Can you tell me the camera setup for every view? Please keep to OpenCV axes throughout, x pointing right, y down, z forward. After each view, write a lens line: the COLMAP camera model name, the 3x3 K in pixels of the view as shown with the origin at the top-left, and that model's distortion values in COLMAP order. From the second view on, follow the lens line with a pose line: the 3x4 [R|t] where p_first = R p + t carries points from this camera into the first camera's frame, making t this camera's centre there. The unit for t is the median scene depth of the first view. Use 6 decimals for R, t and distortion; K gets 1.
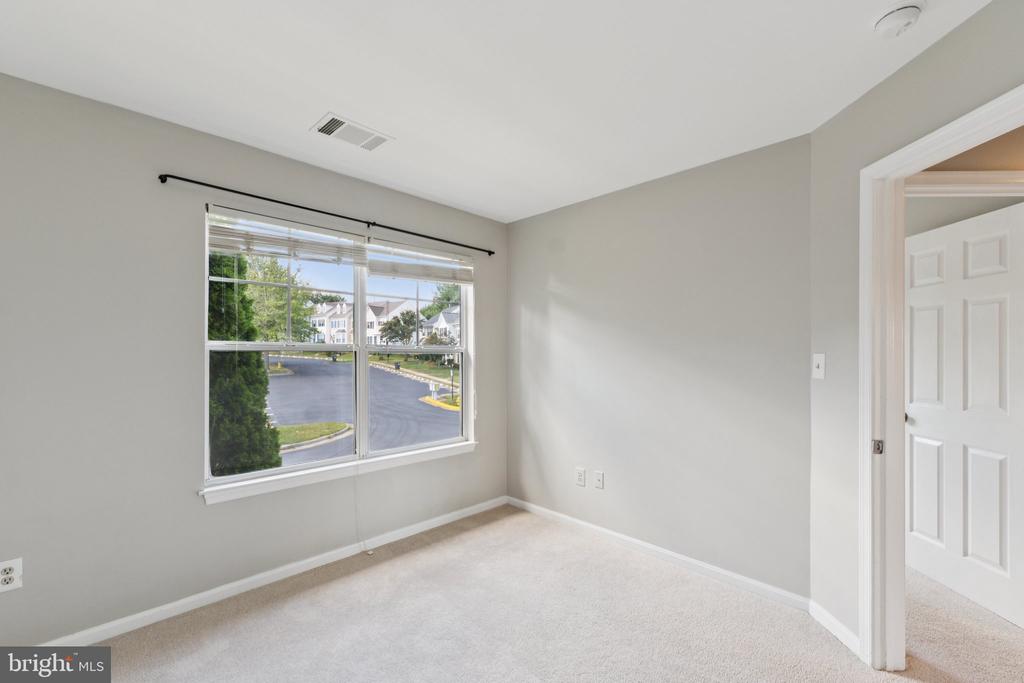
lens RADIAL K [[439.6, 0, 516.5], [0, 439.6, 343.9], [0, 0, 1]] dist [0.000959, 0.000166]
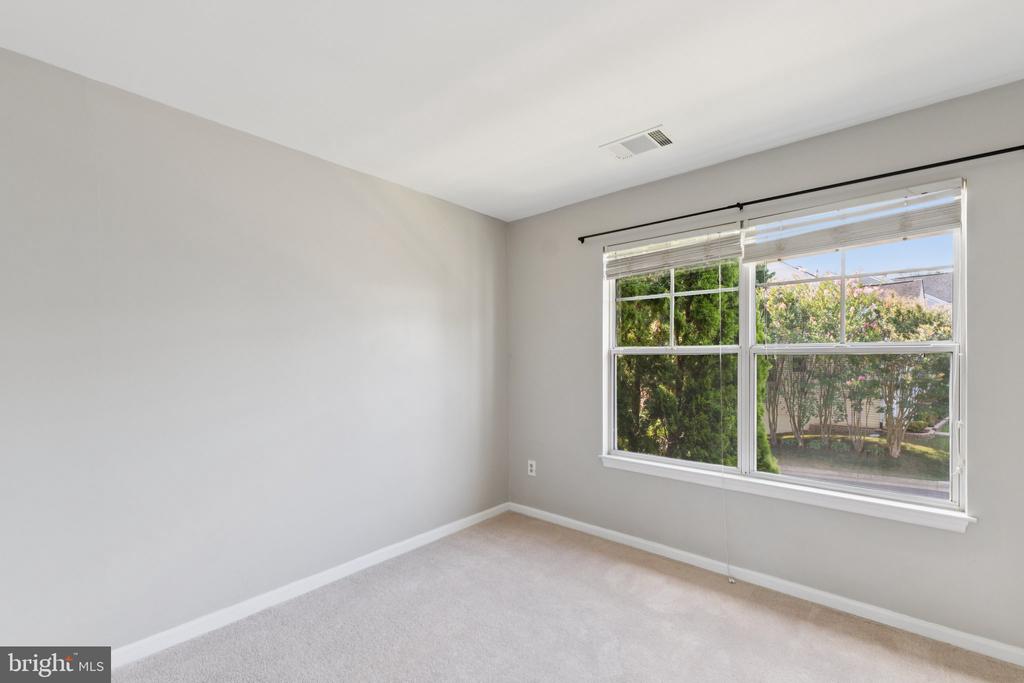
lens RADIAL K [[434.4, 0, 514.9], [0, 434.4, 356.7], [0, 0, 1]] dist [-0.000053, 0.000096]
pose [[0.055559, -0.002645, -0.998452, 0.624001], [0.025576, 0.999672, -0.001225, 0.017081], [0.998128, -0.025468, 0.055608, 0.636762]]
